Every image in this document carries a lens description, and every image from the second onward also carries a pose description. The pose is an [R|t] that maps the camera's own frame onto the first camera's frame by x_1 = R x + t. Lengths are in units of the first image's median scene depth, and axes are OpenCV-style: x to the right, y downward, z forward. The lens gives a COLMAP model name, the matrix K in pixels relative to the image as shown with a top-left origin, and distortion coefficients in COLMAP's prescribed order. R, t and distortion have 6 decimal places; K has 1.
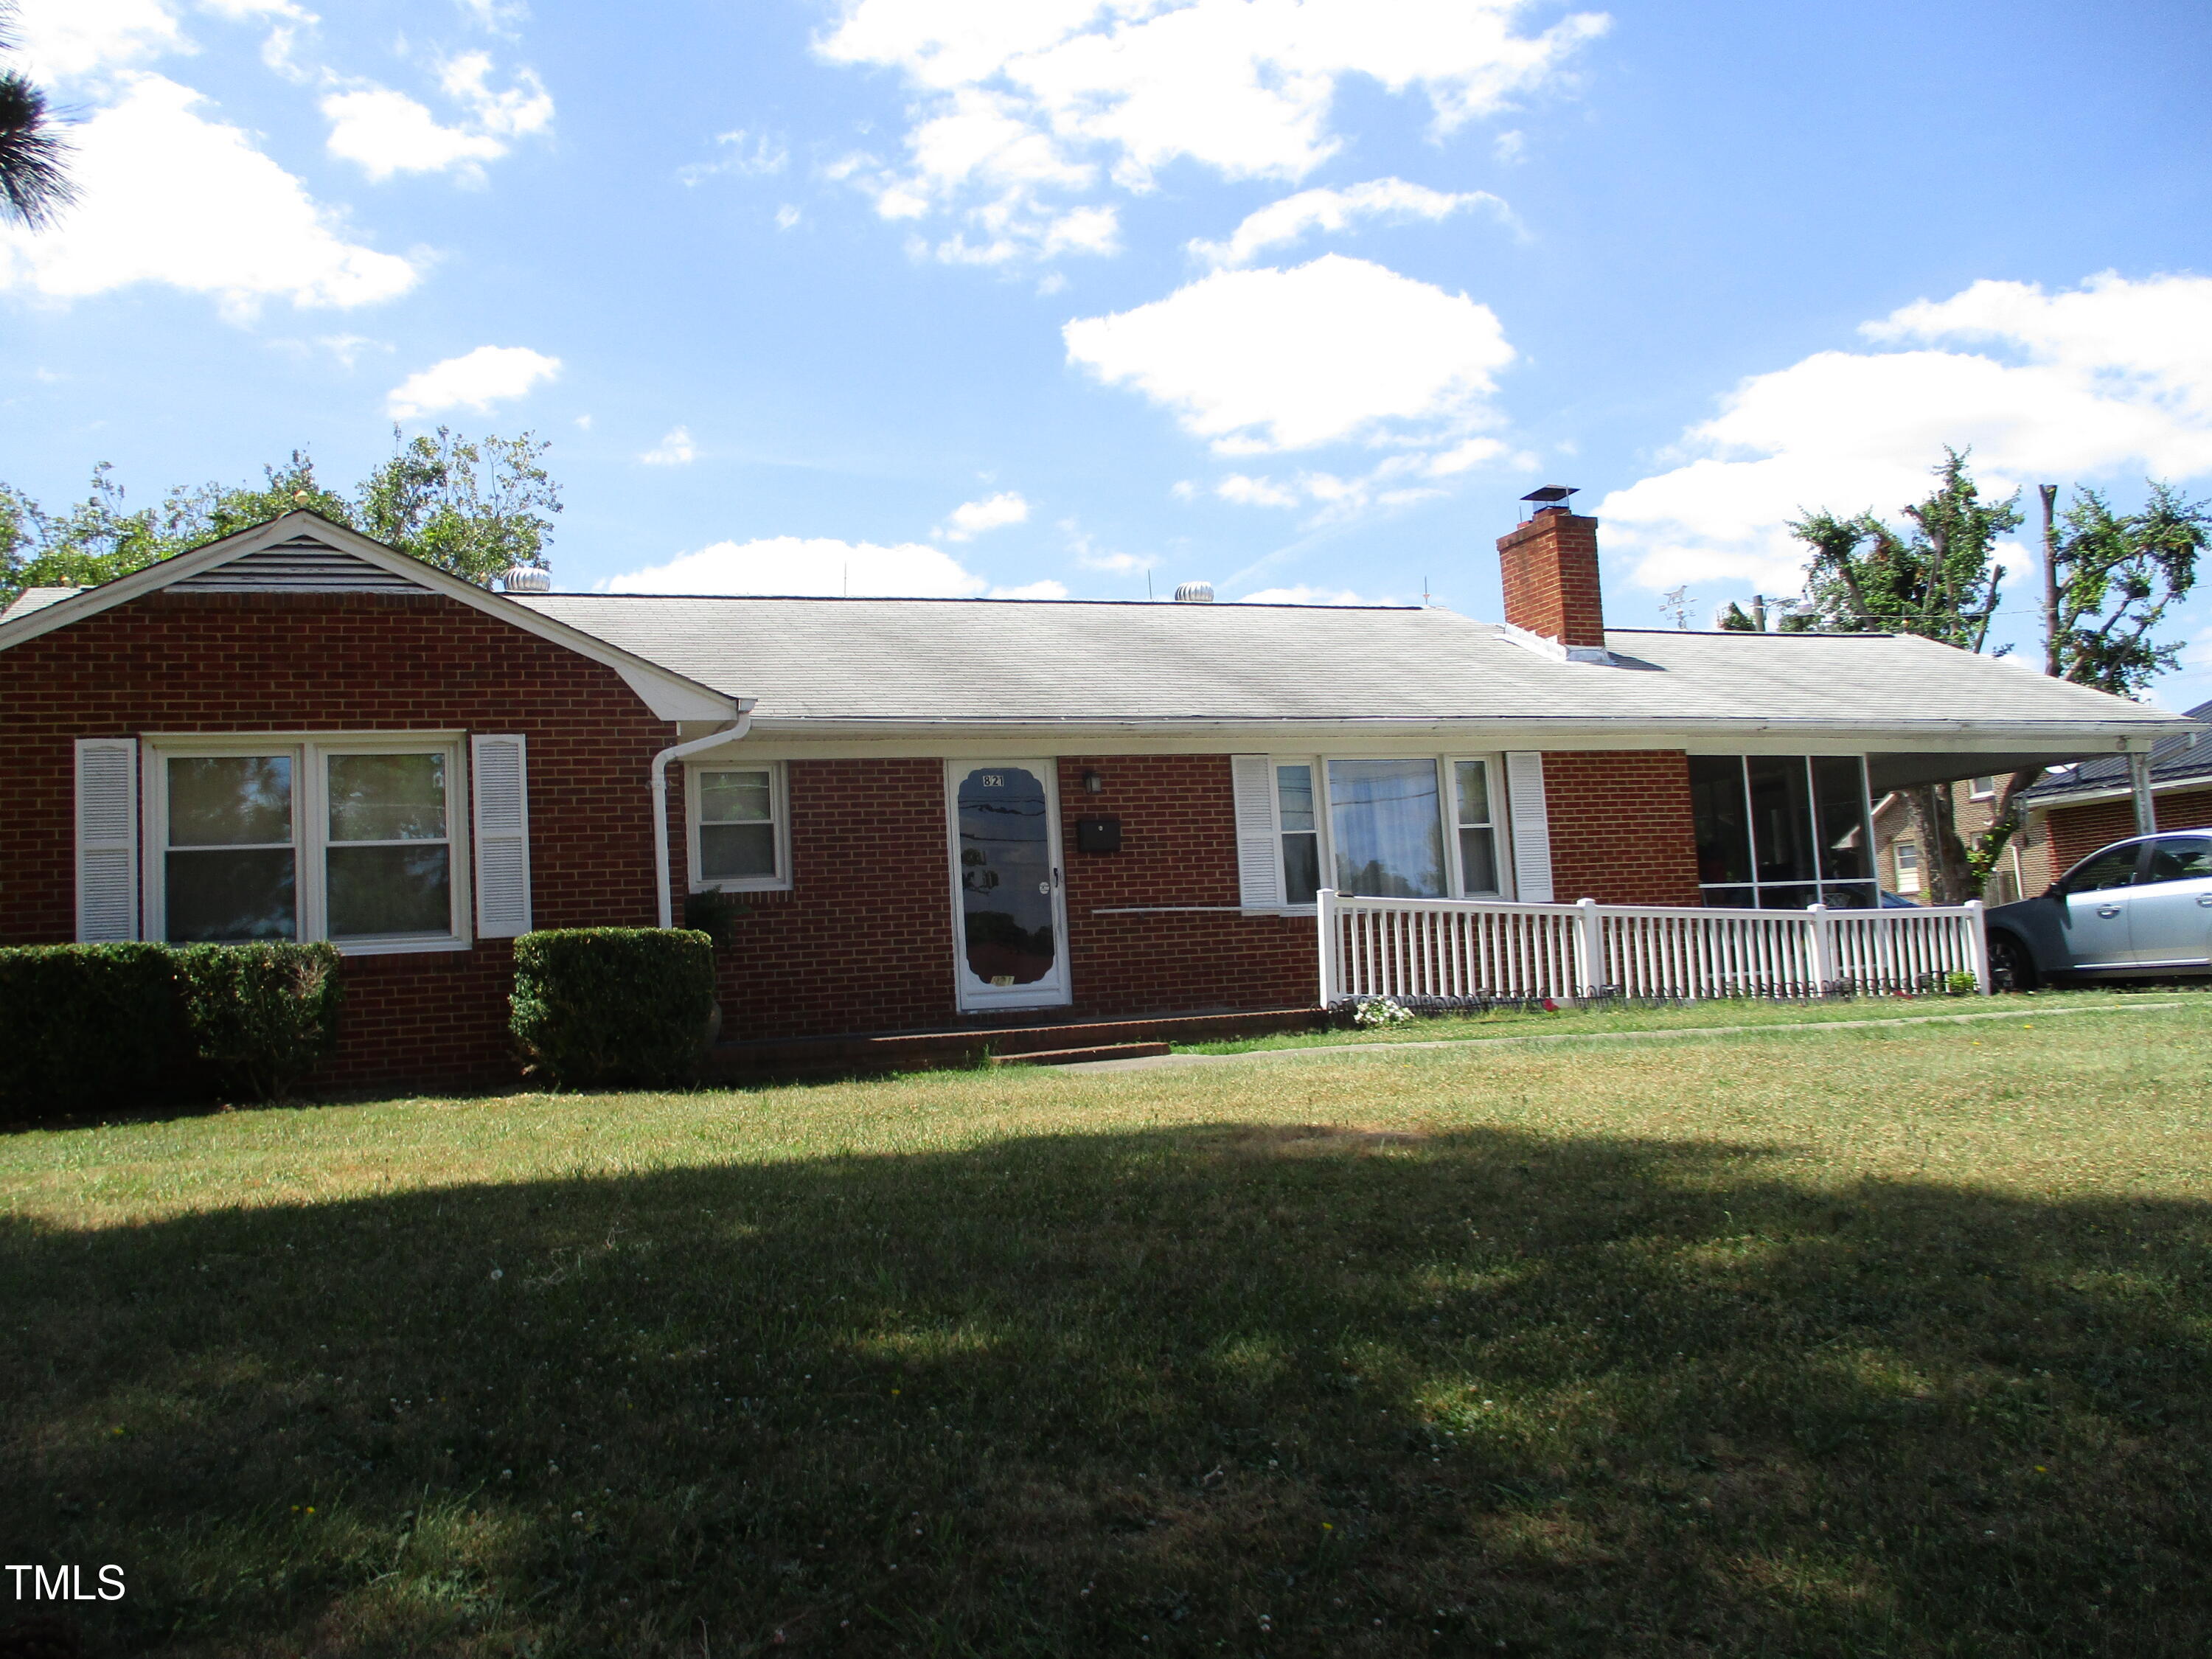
lens RADIAL K [[1940.1, 0, 1112.6], [0, 1940.1, 882.7], [0, 0, 1]] dist [-0.088970, 0.051348]
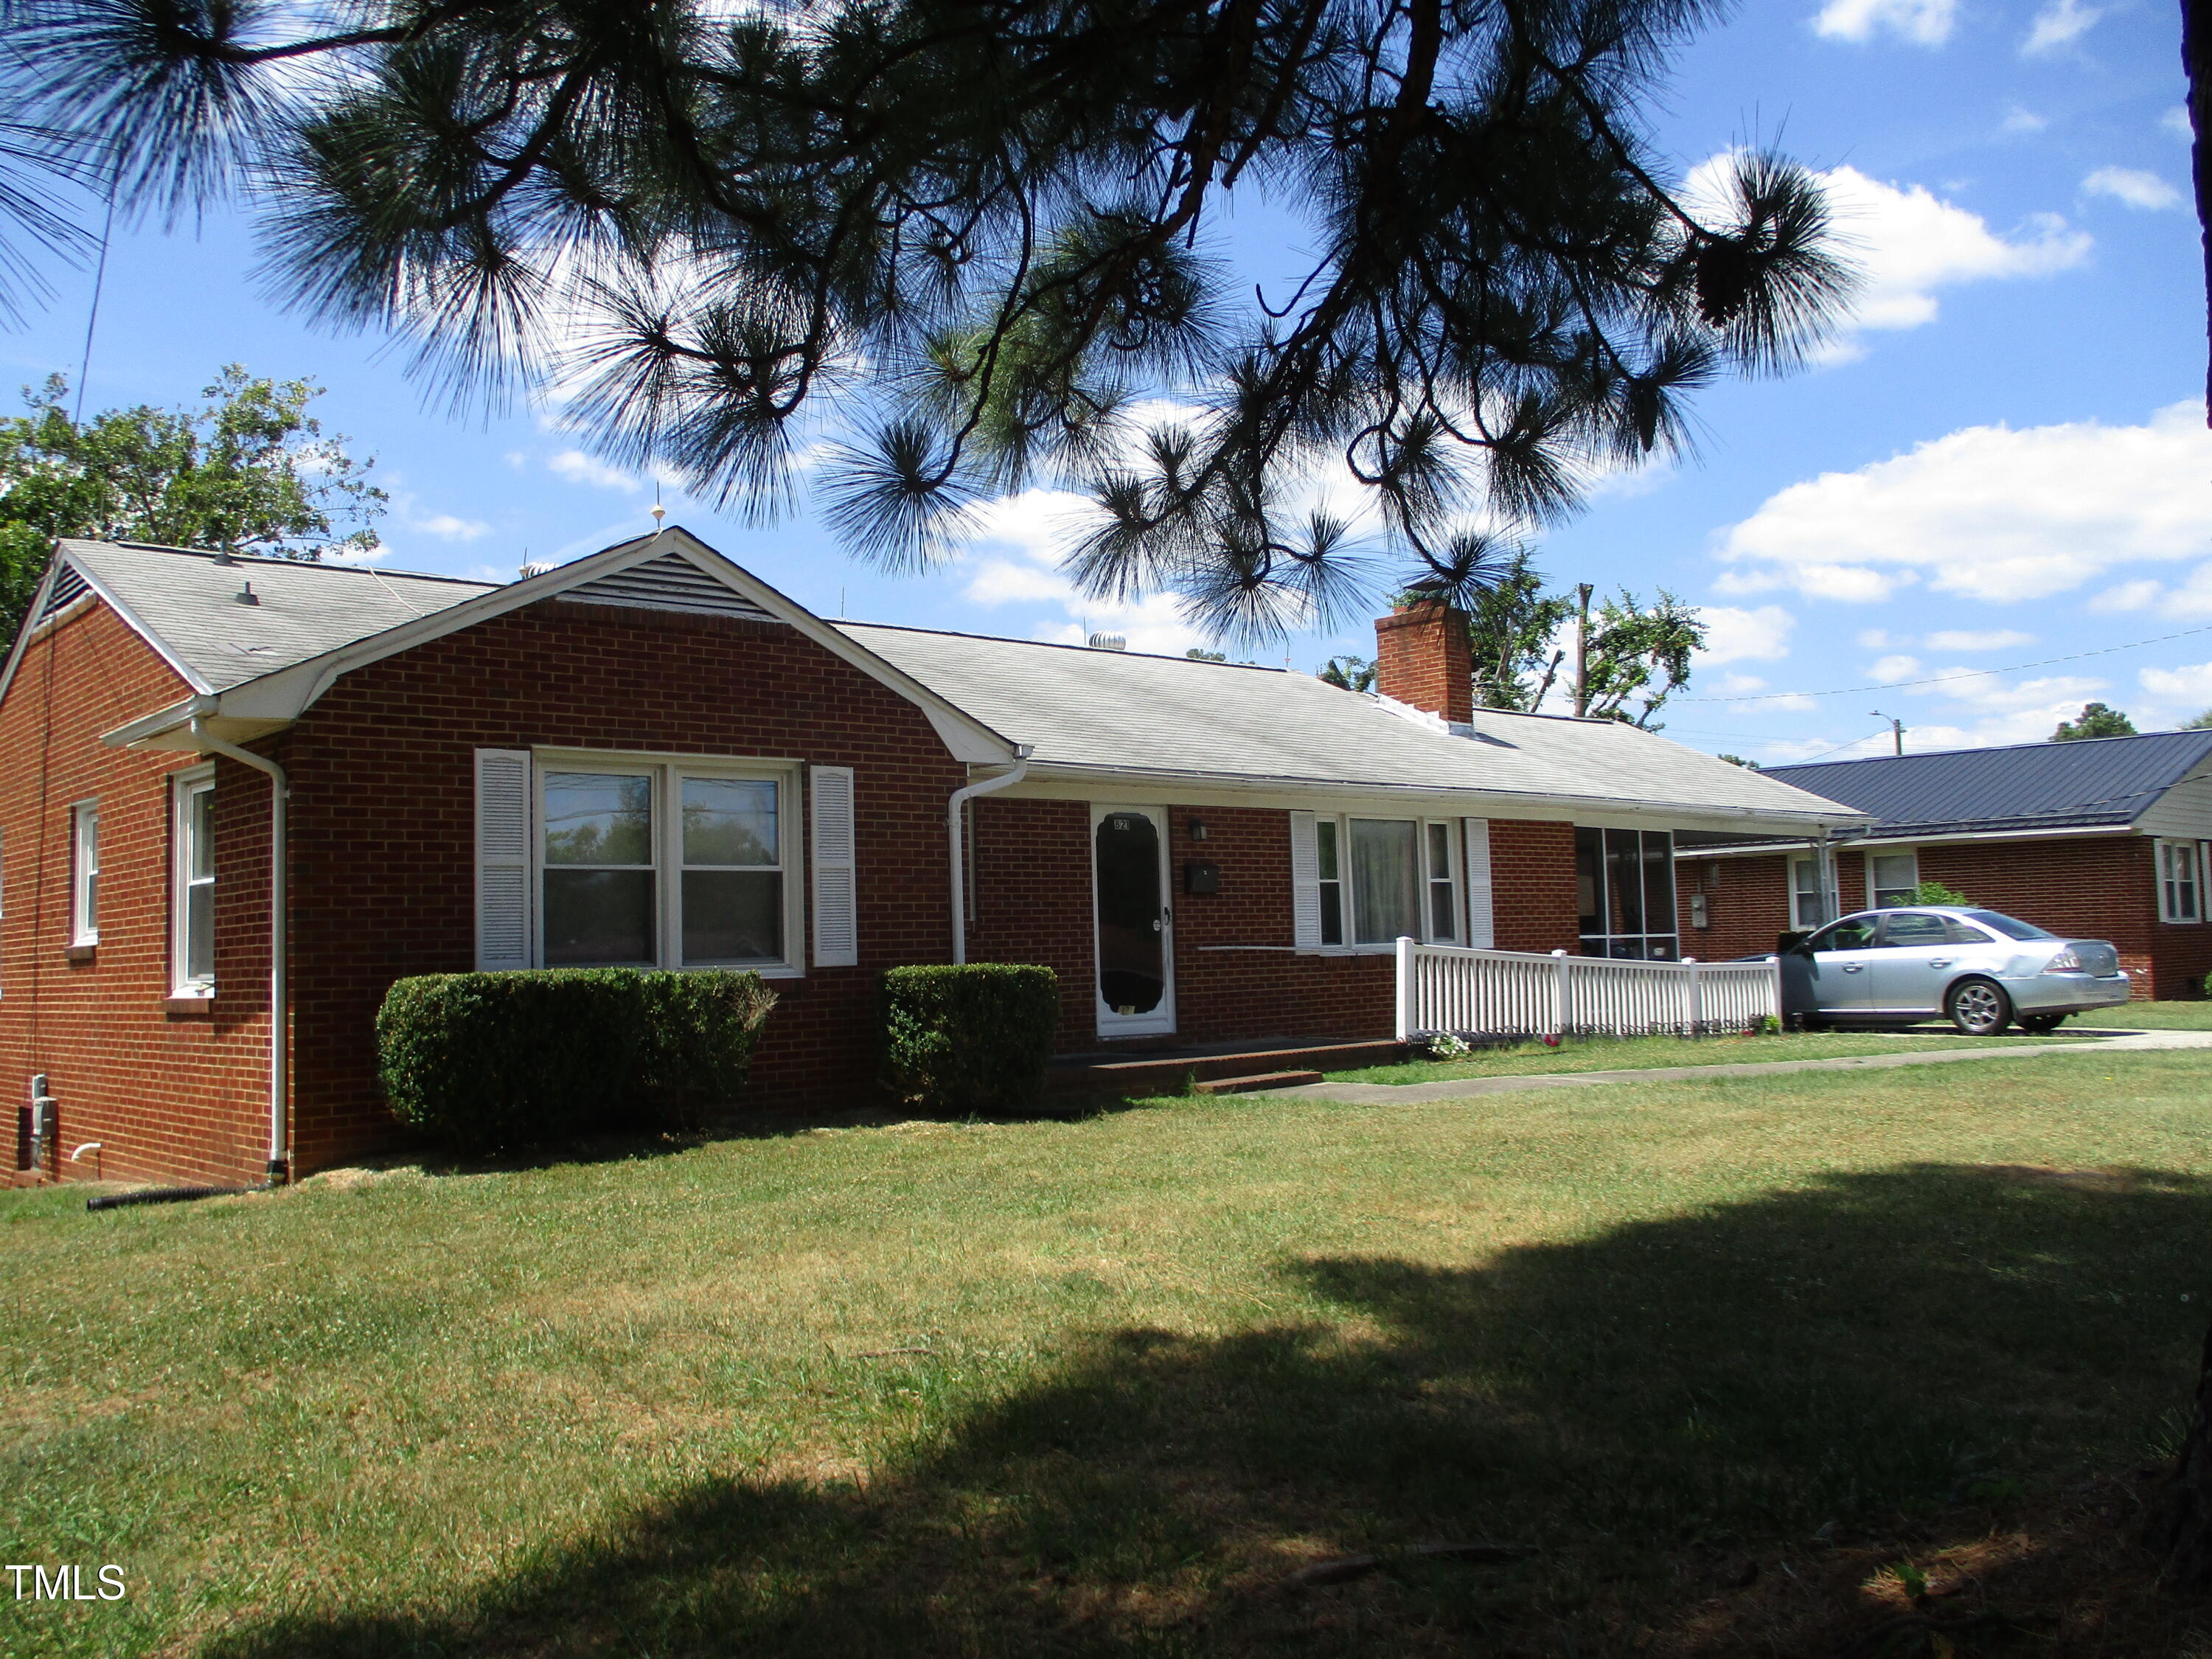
lens RADIAL K [[1940.1, 0, 1117.5], [0, 1940.1, 836.0], [0, 0, 1]] dist [-0.088970, 0.051348]
pose [[0.933657, 0.055177, 0.353892, -0.442867], [-0.047994, 0.998425, -0.029048, -0.014532], [-0.354937, 0.010136, 0.934835, -0.009576]]
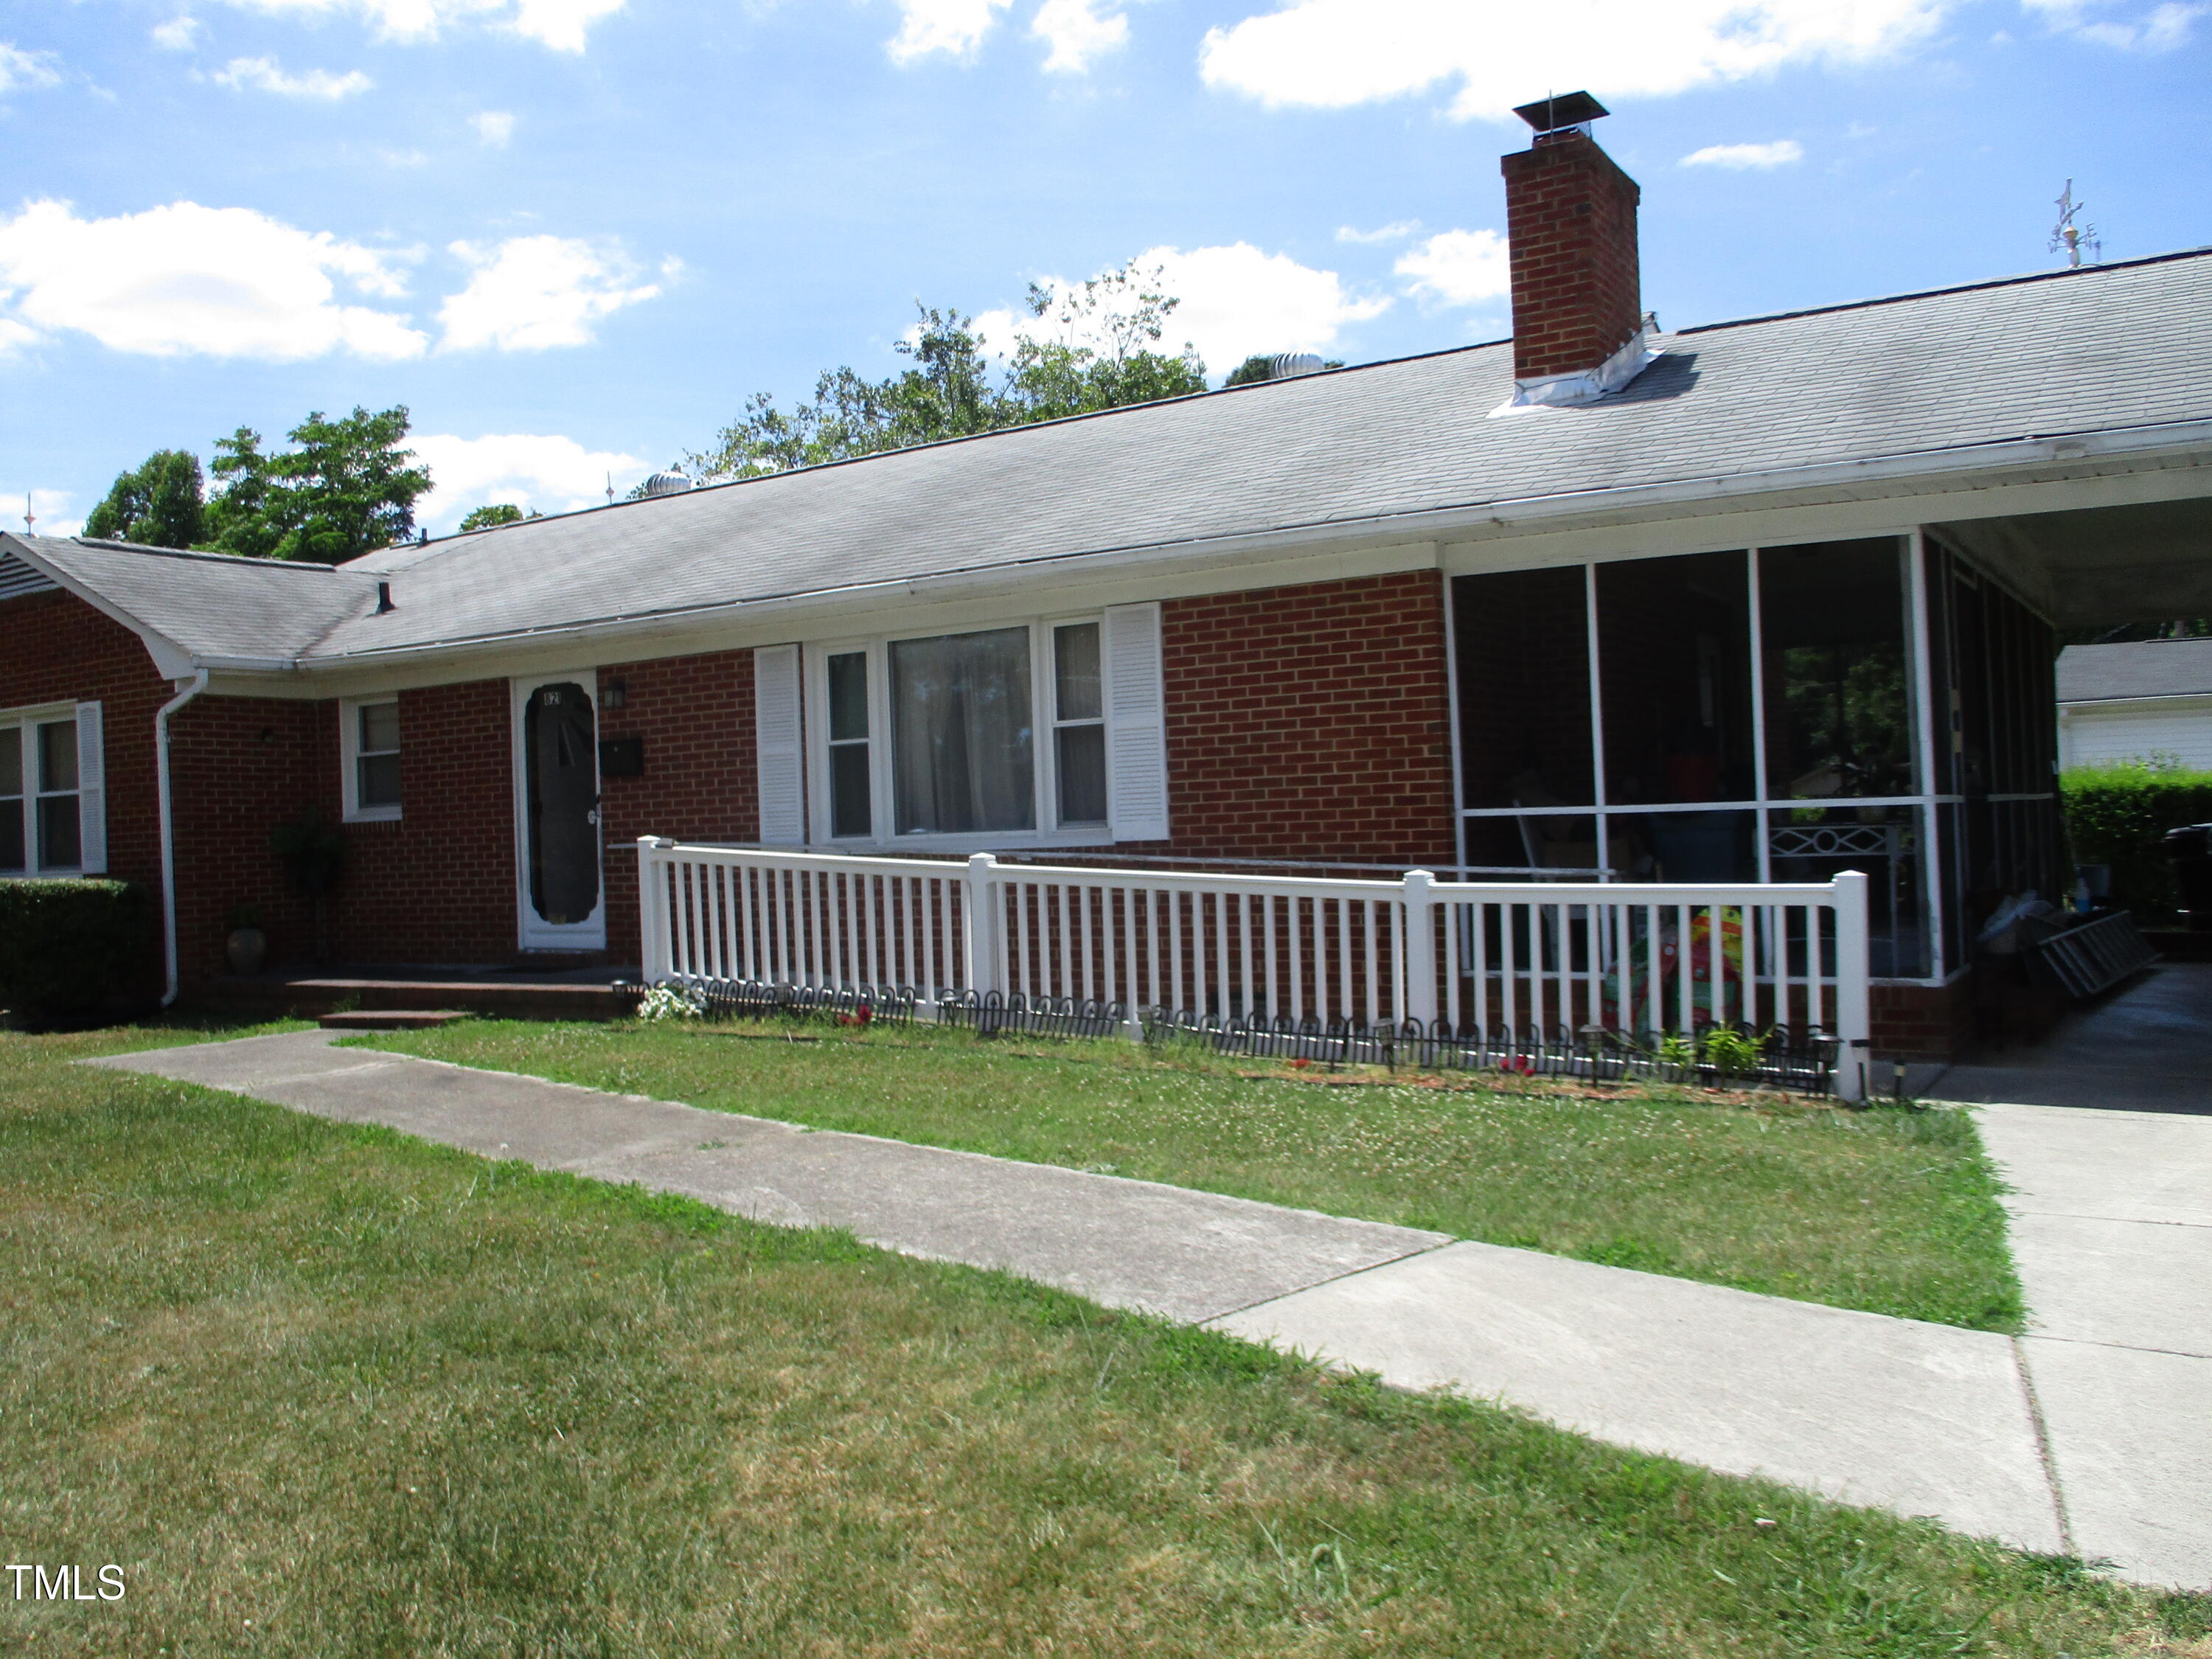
lens RADIAL K [[1940.1, 0, 1102.6], [0, 1940.1, 839.4], [0, 0, 1]] dist [-0.088970, 0.051348]
pose [[0.568805, 0.043488, -0.821322, 0.820488], [0.050674, 0.994851, 0.087770, -0.052519], [0.820910, -0.091544, 0.563672, 0.693445]]
